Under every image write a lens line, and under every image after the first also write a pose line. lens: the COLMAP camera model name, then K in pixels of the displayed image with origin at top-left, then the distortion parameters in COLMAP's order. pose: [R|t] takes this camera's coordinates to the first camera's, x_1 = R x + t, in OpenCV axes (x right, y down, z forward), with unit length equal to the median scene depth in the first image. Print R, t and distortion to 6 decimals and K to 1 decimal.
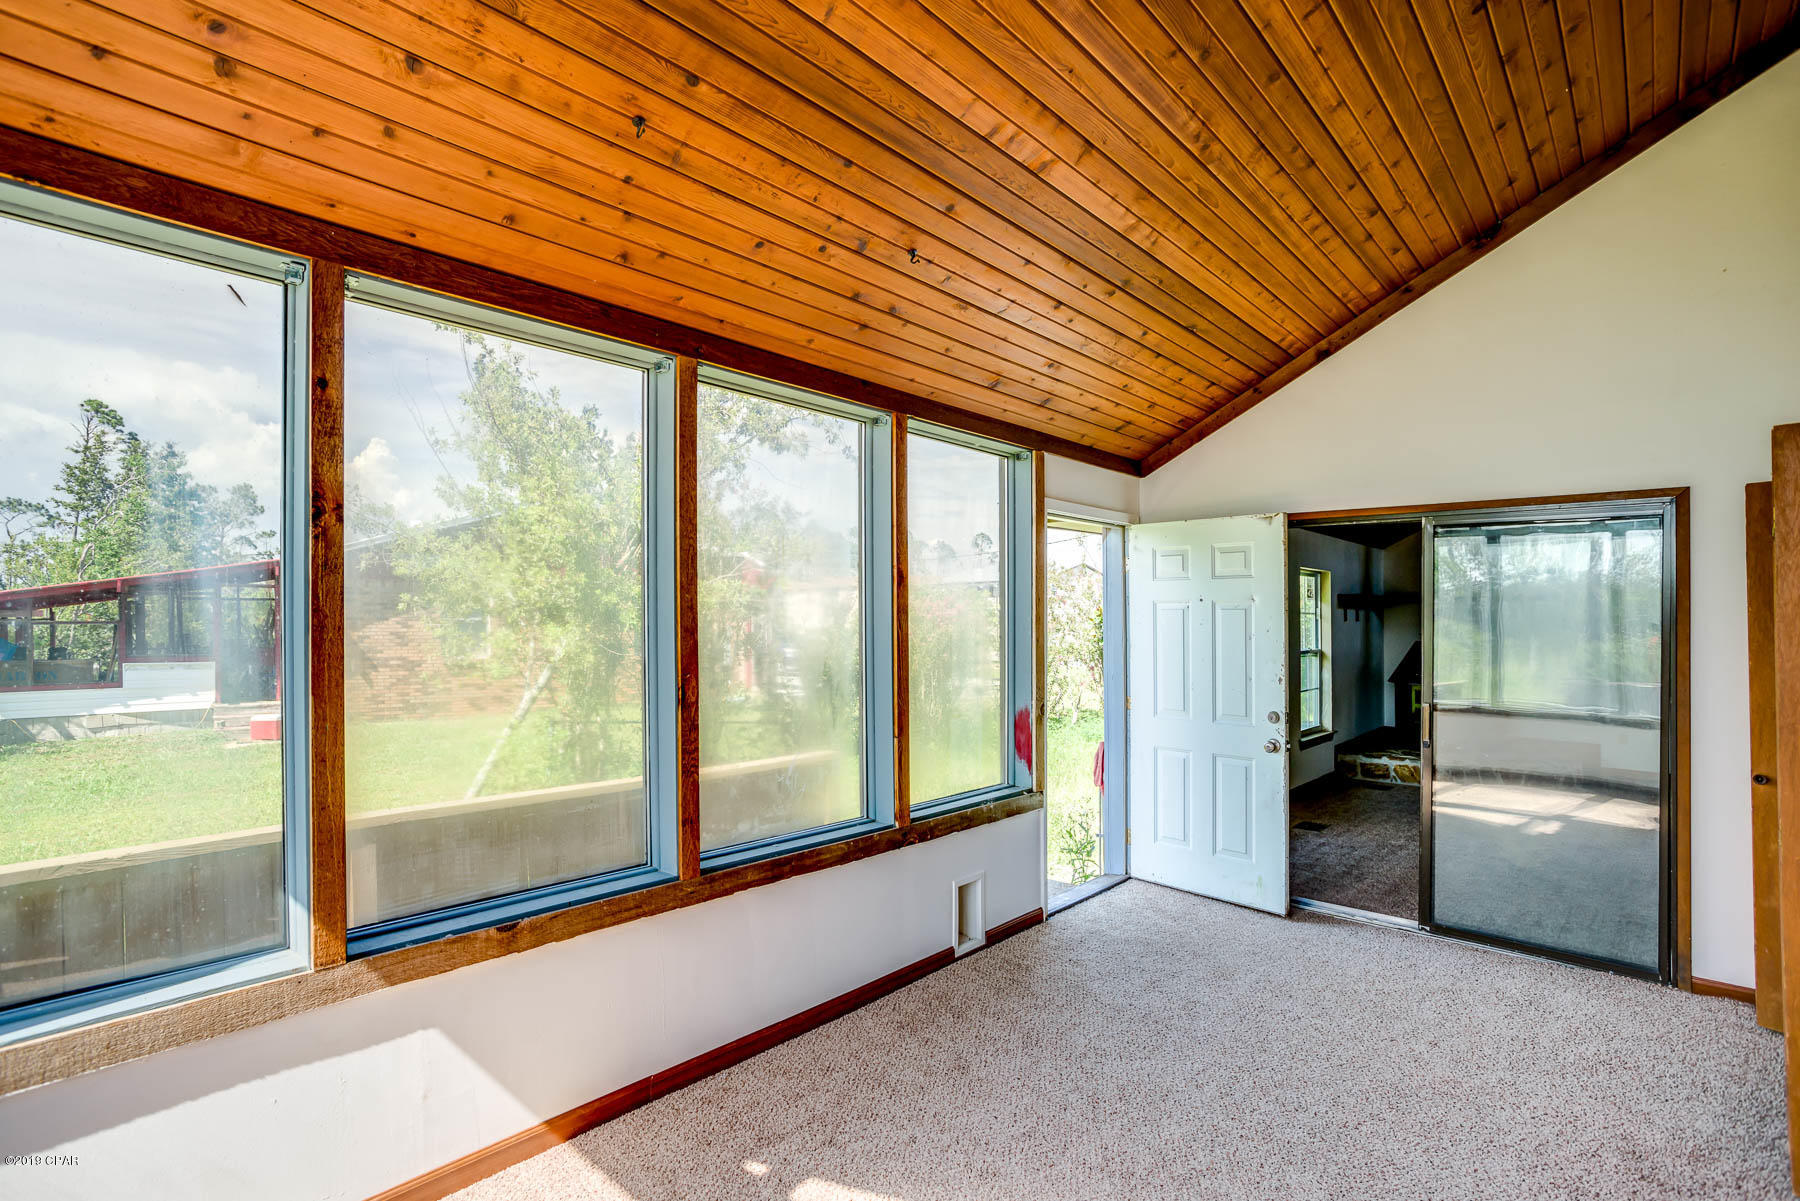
lens RADIAL K [[862.9, 0, 900.7], [0, 862.9, 609.7], [0, 0, 1]] dist [-0.027760, -0.000227]
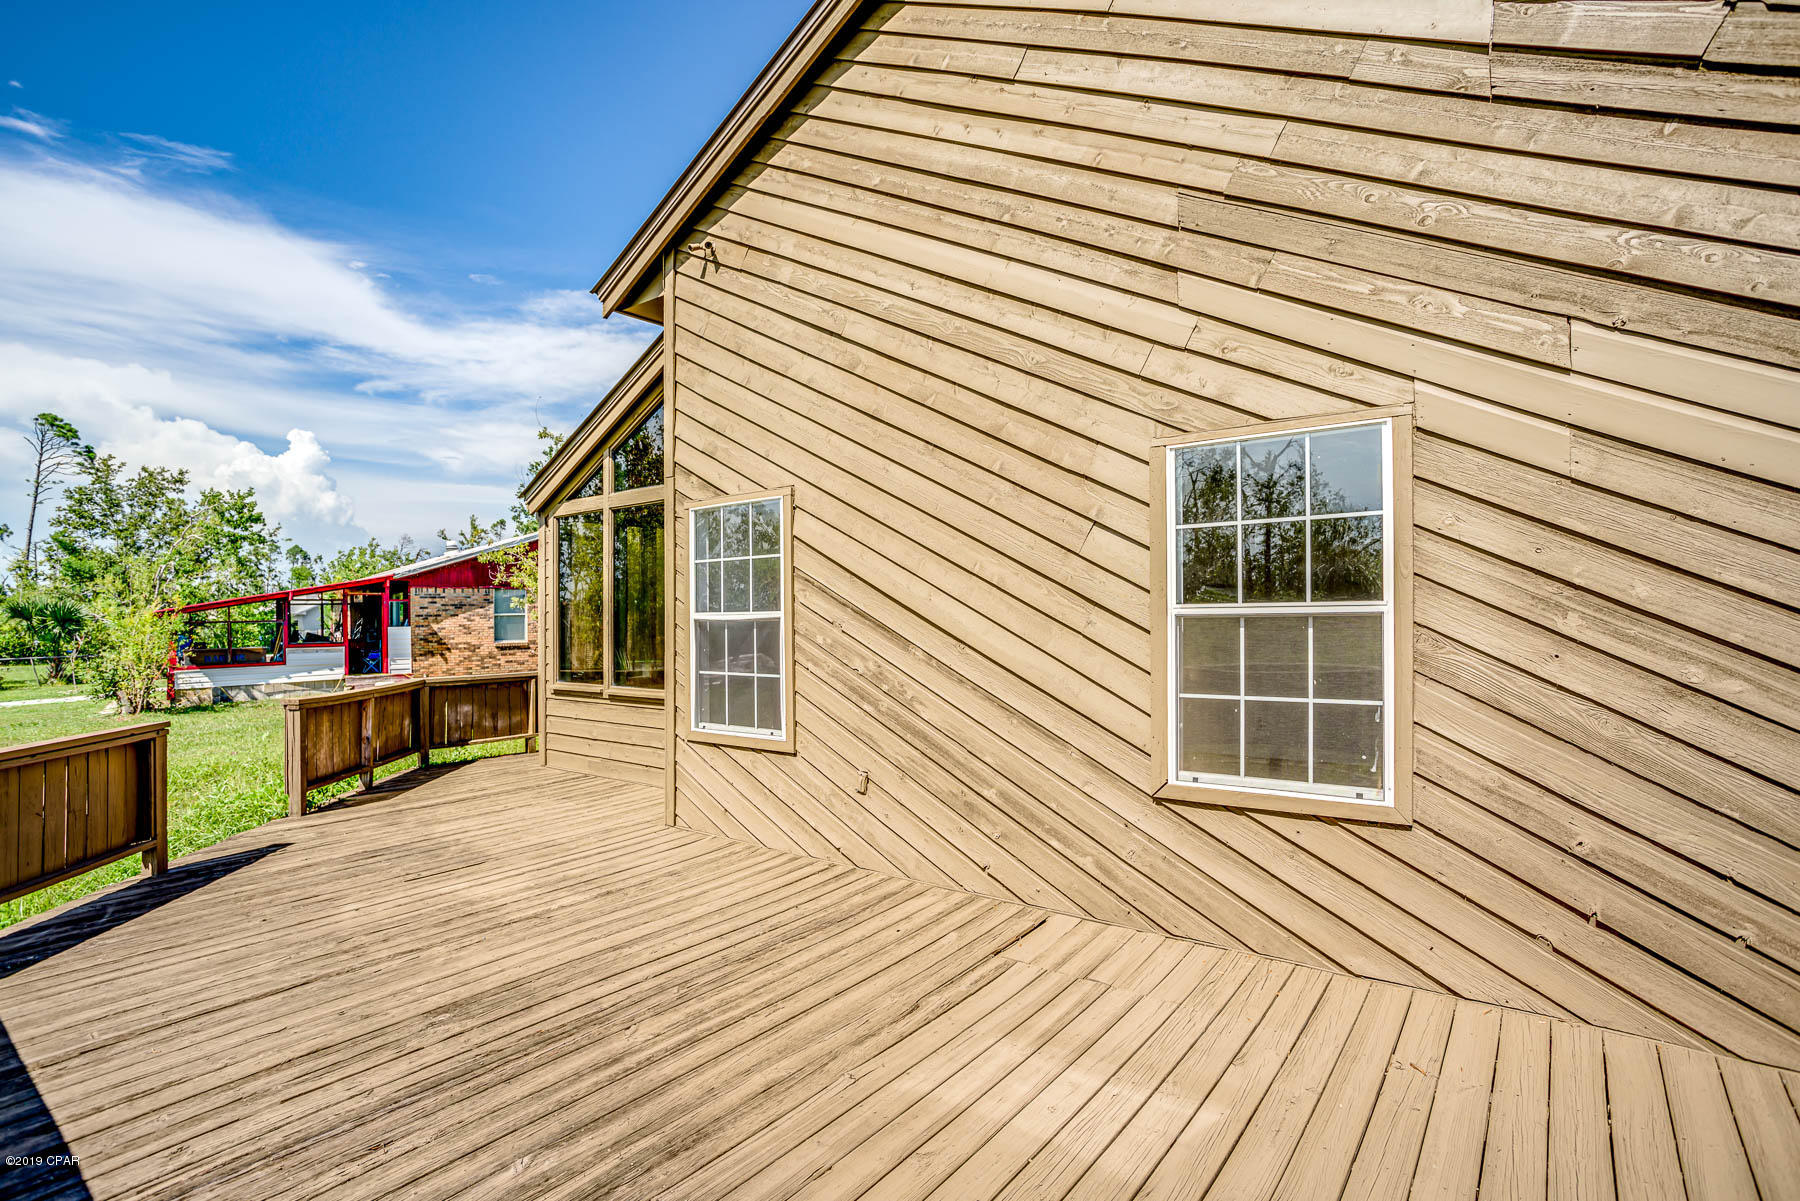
lens RADIAL K [[862.9, 0, 898.5], [0, 862.9, 599.9], [0, 0, 1]] dist [-0.027760, -0.000227]
pose [[0.997208, -0.017237, 0.072660, 0.027434], [0.017459, 0.999845, -0.002424, 0.001355], [-0.072607, 0.003685, 0.997354, -0.472236]]
